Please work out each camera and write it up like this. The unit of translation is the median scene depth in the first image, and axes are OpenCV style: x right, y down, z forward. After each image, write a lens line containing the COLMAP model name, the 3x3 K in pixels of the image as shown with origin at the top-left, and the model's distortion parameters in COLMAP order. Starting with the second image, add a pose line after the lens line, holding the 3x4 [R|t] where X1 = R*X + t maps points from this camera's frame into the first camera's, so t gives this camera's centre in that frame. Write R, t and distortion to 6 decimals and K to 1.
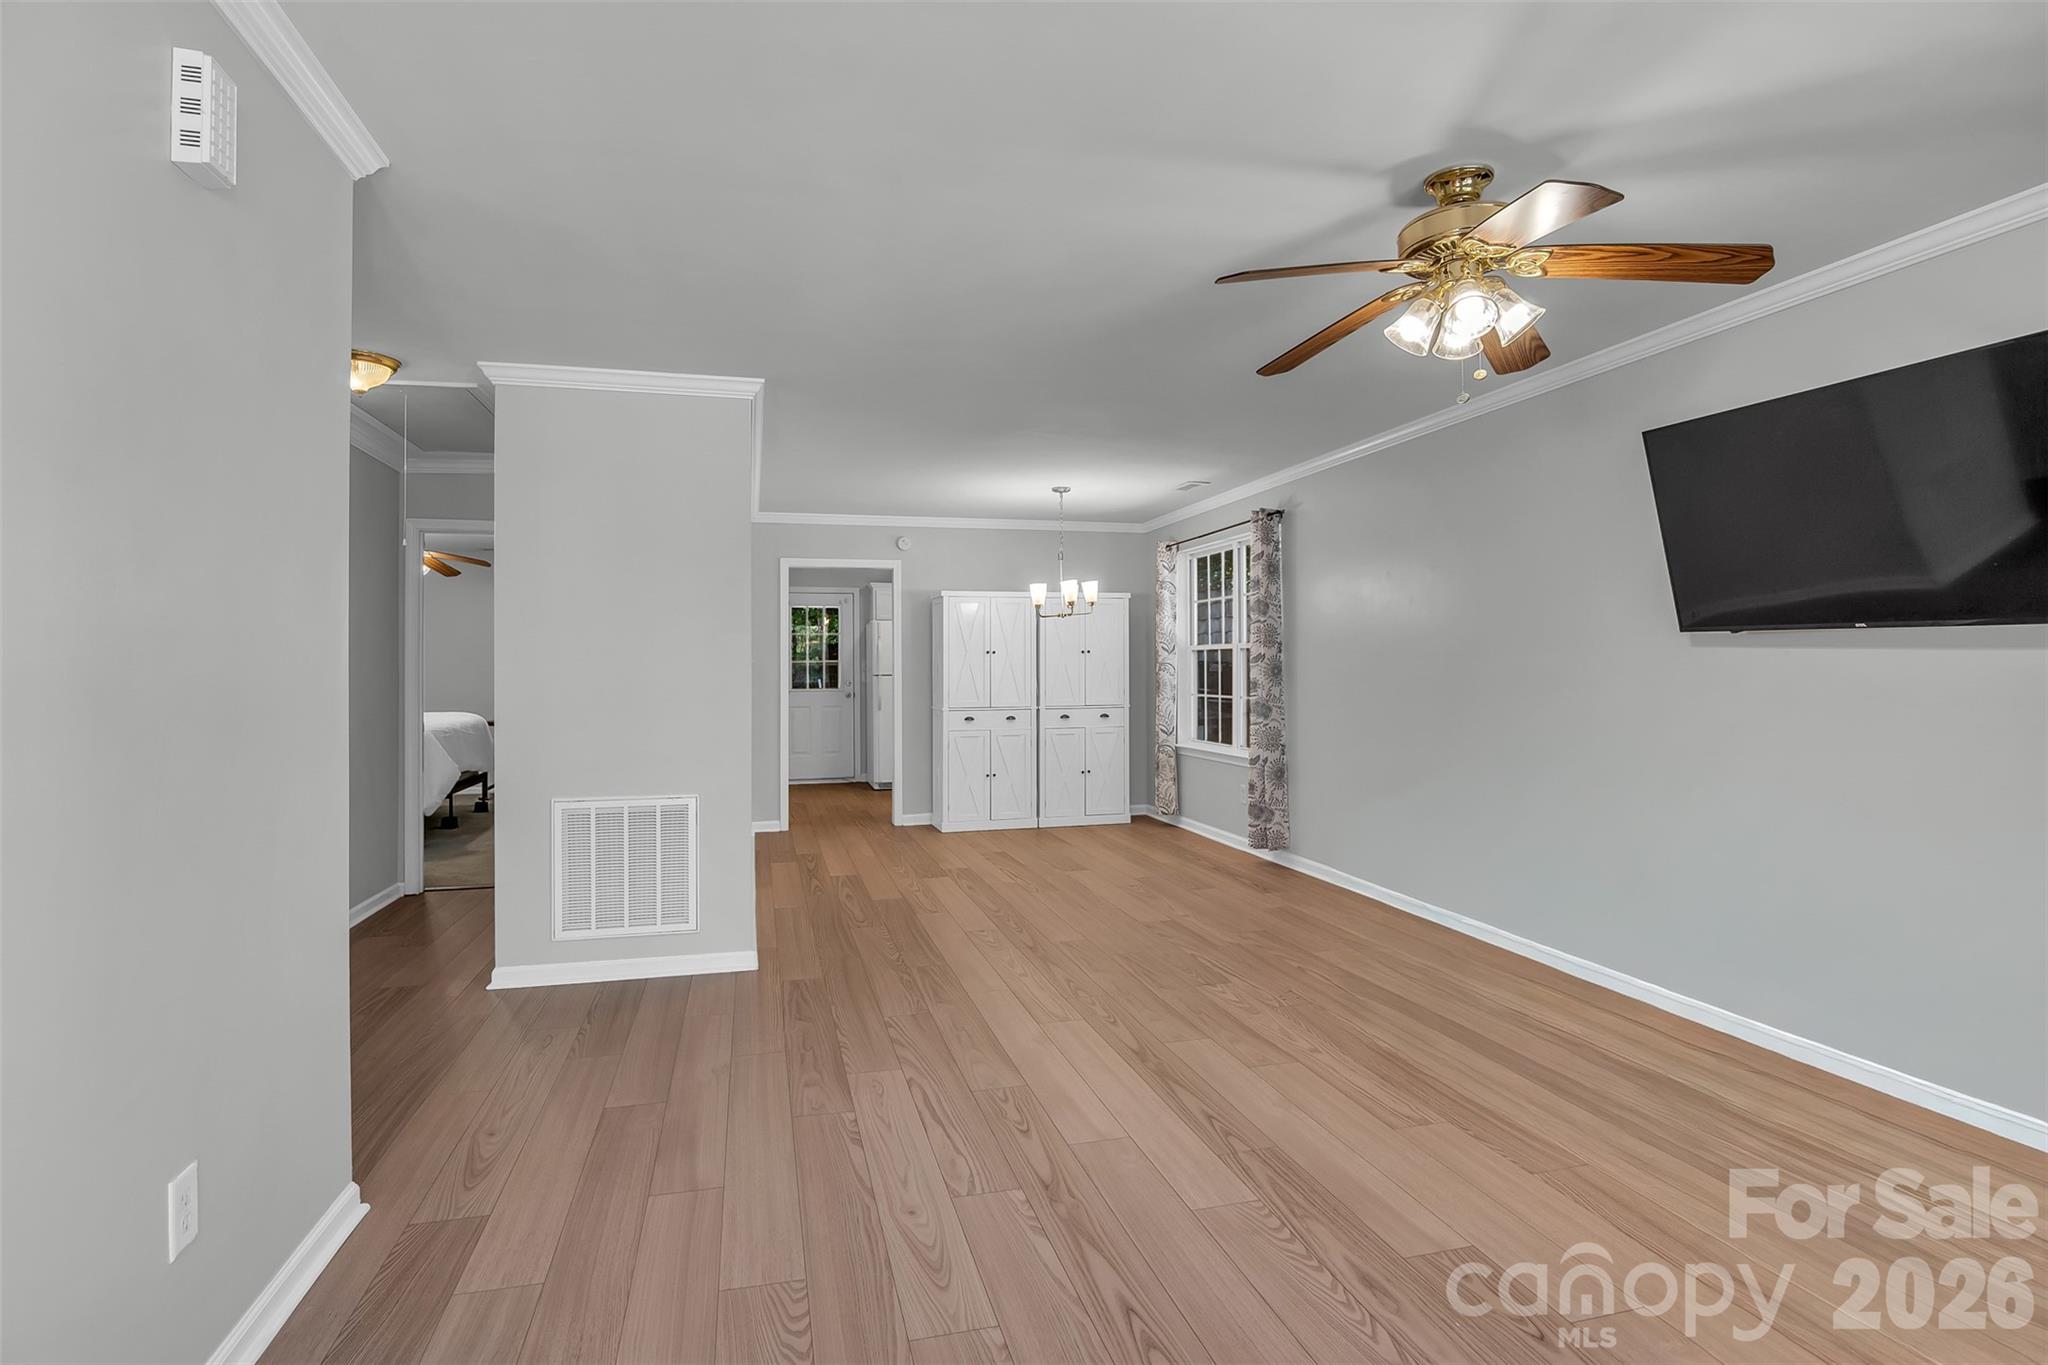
lens RADIAL K [[1029.1, 0, 1030.3], [0, 1029.1, 674.5], [0, 0, 1]] dist [-0.027000, -0.001955]
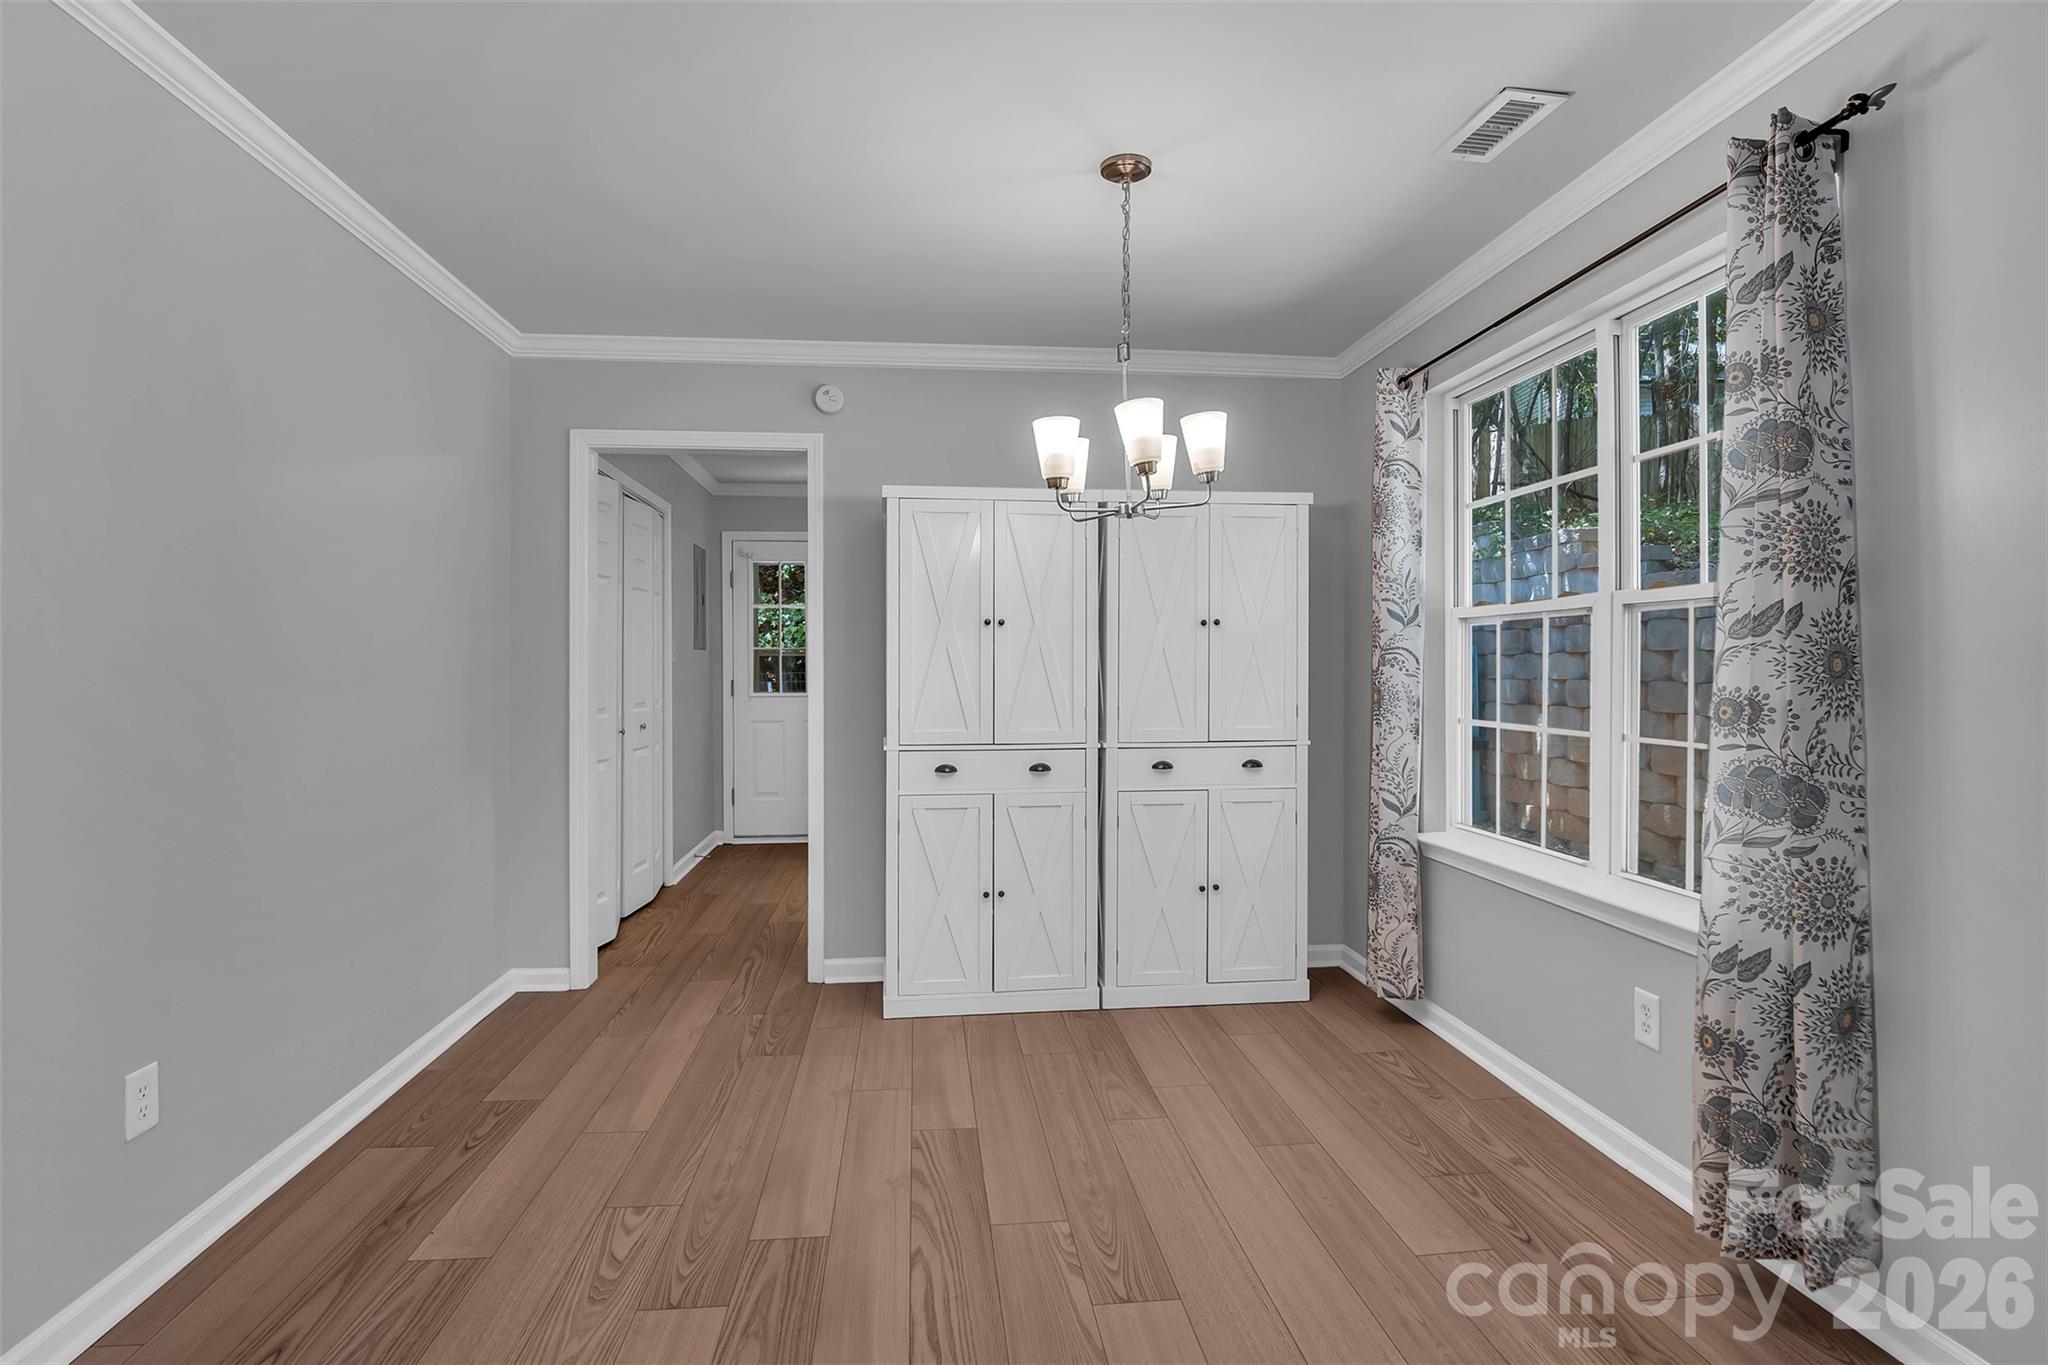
lens RADIAL K [[1029.1, 0, 1024.1], [0, 1029.1, 671.6], [0, 0, 1]] dist [-0.027000, -0.001955]
pose [[0.986912, 0.006513, -0.161130, 0.046788], [-0.006498, 0.999979, 0.000620, -0.000322], [0.161131, 0.000435, 0.986933, 0.550717]]
